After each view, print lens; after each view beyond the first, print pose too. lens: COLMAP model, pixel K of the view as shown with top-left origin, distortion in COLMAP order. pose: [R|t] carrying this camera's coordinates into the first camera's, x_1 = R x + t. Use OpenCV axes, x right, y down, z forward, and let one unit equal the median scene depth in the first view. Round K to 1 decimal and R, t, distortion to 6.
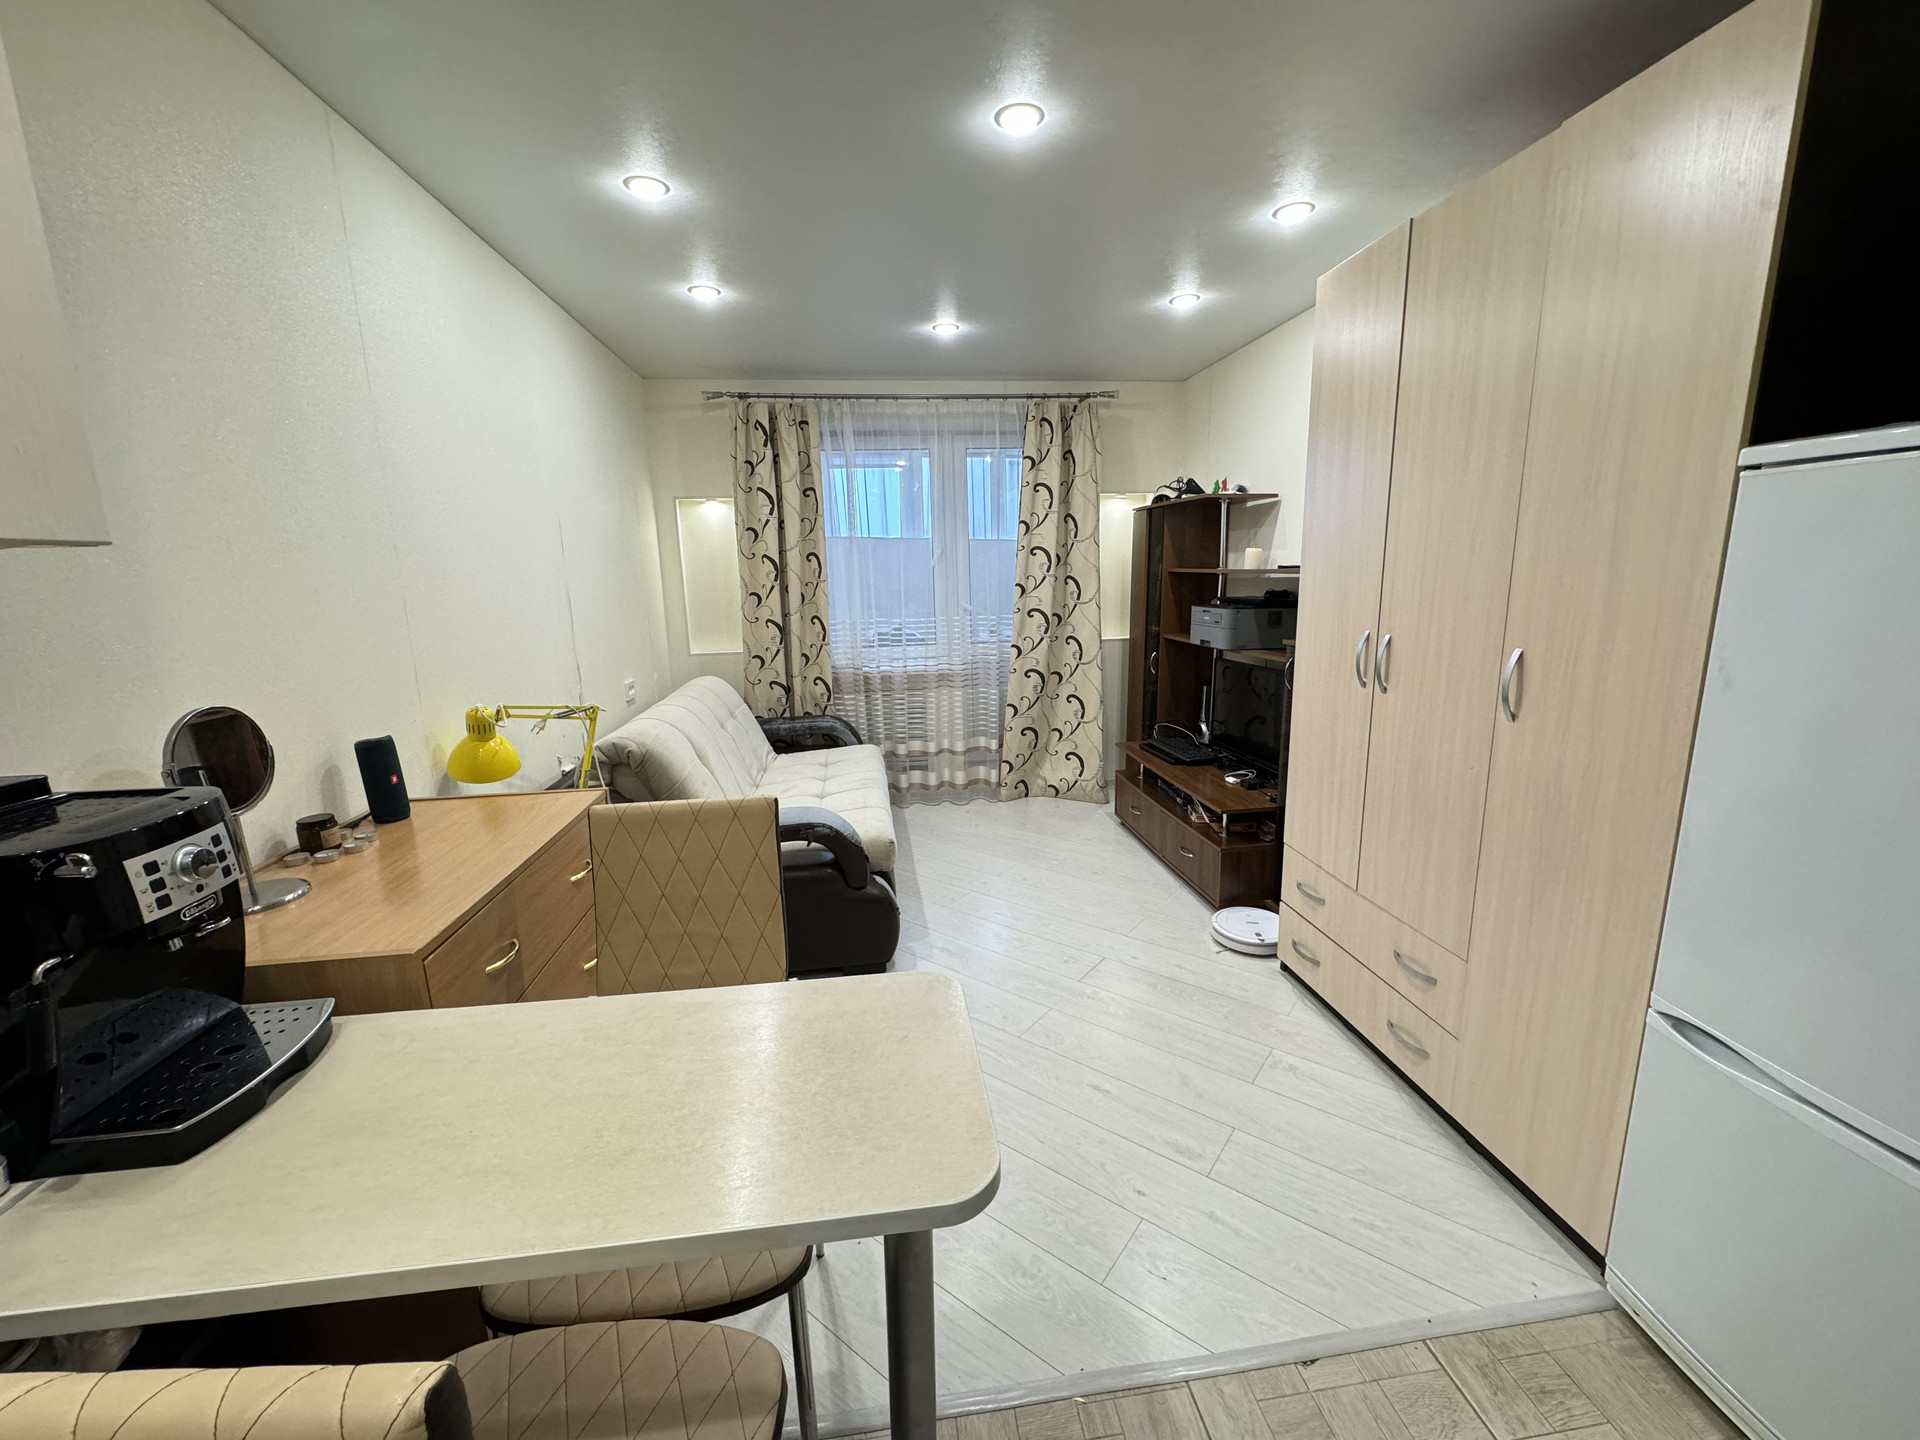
lens RADIAL K [[760.5, 0, 961.6], [0, 760.5, 714.8], [0, 0, 1]] dist [0.000384, -0.000430]
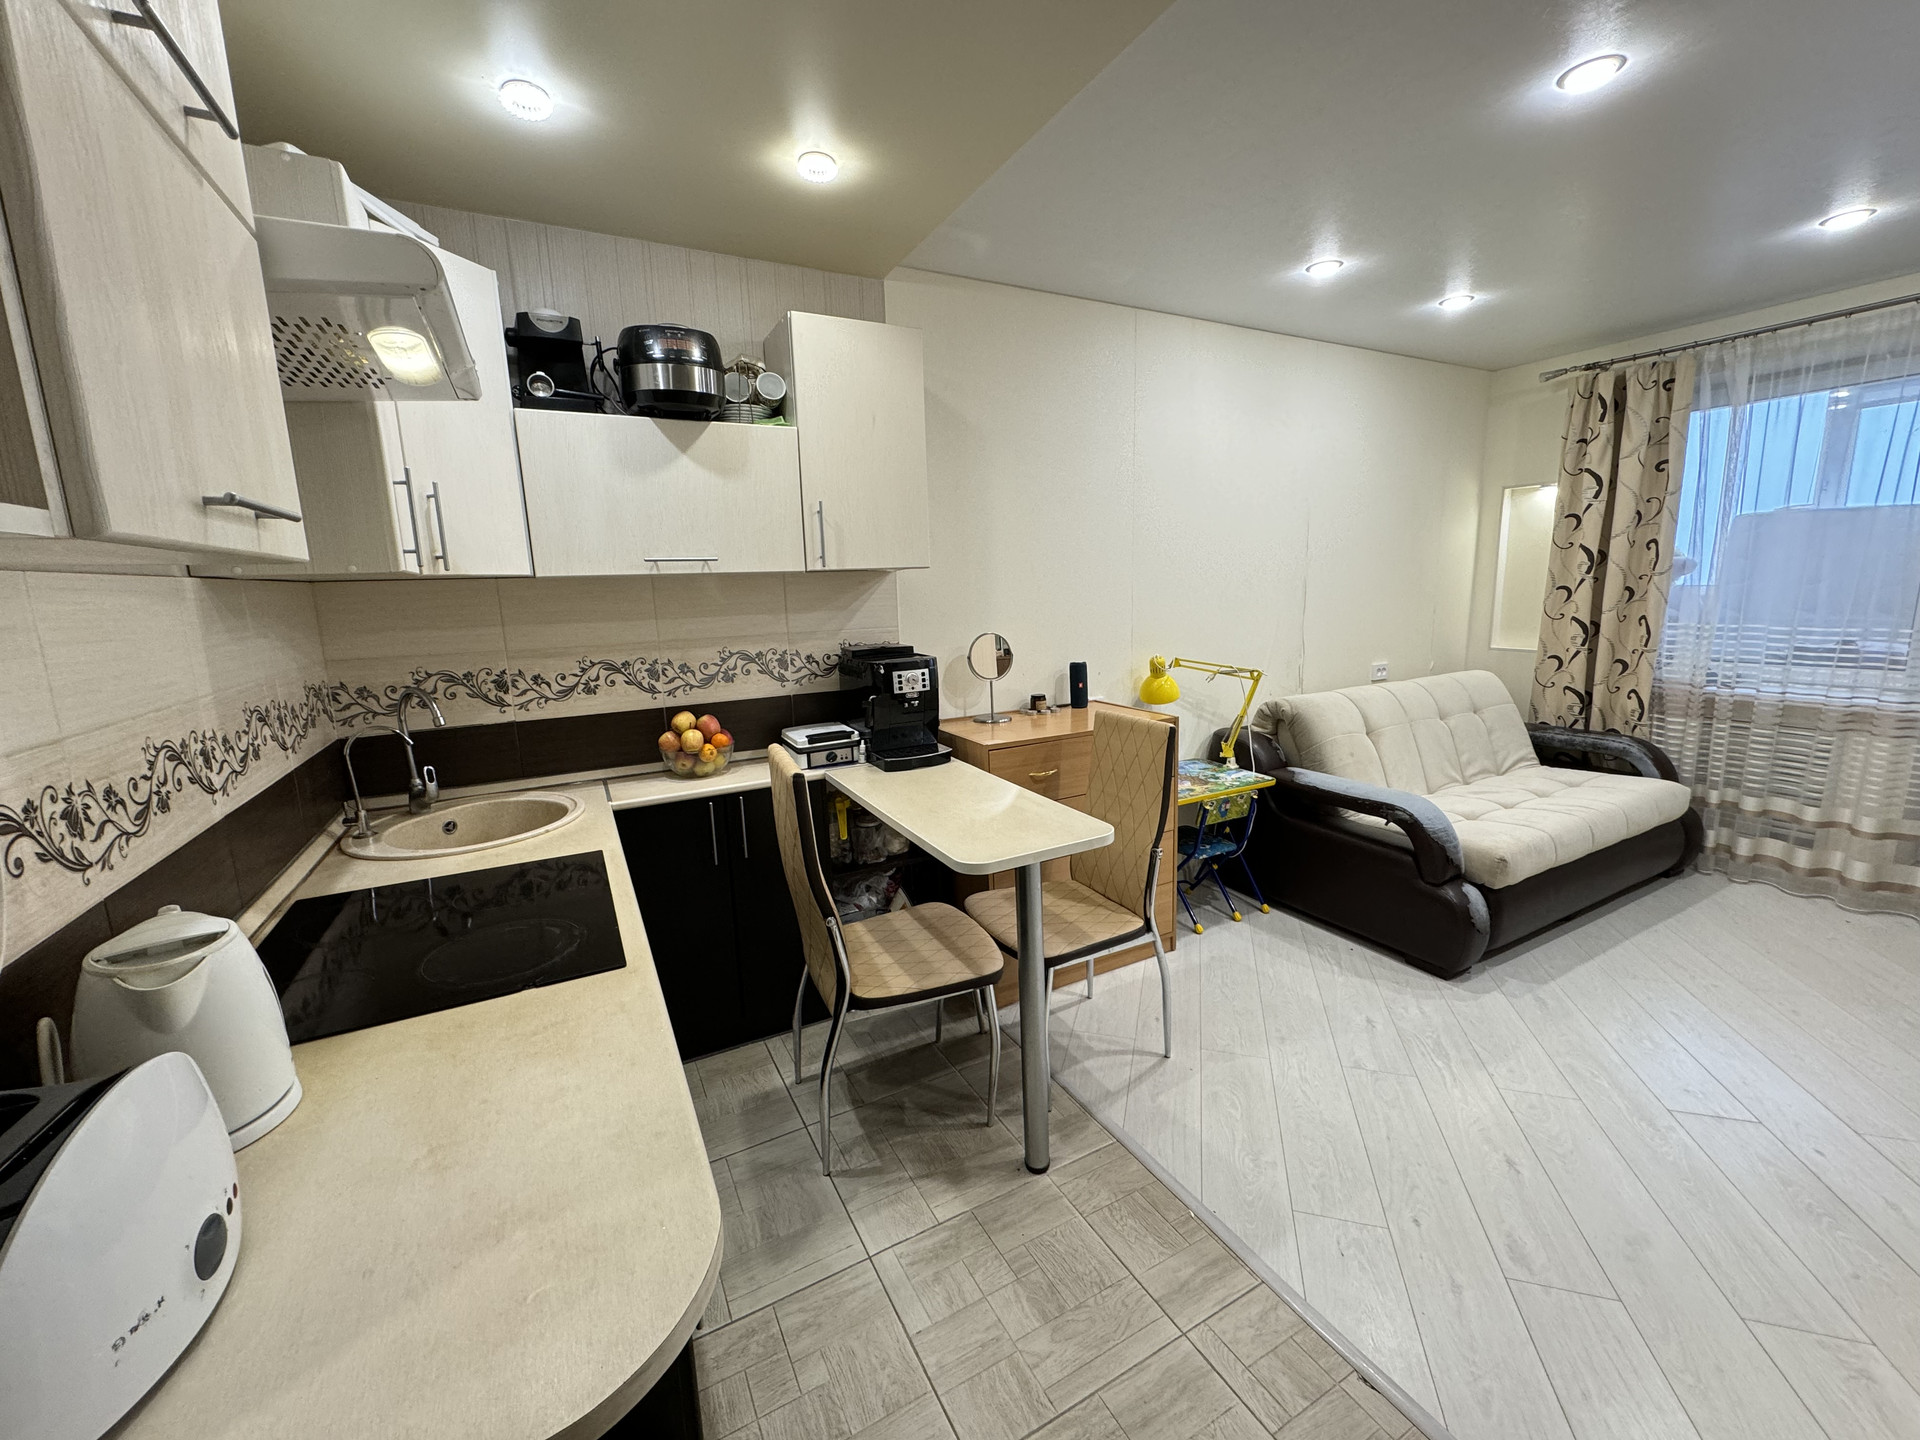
lens RADIAL K [[760.5, 0, 961.2], [0, 760.5, 714.2], [0, 0, 1]] dist [0.000384, -0.000430]
pose [[0.351680, 0.175272, -0.919566, 0.343937], [-0.157135, 0.979431, 0.126588, -0.014071], [0.922838, 0.099977, 0.371987, 0.019201]]
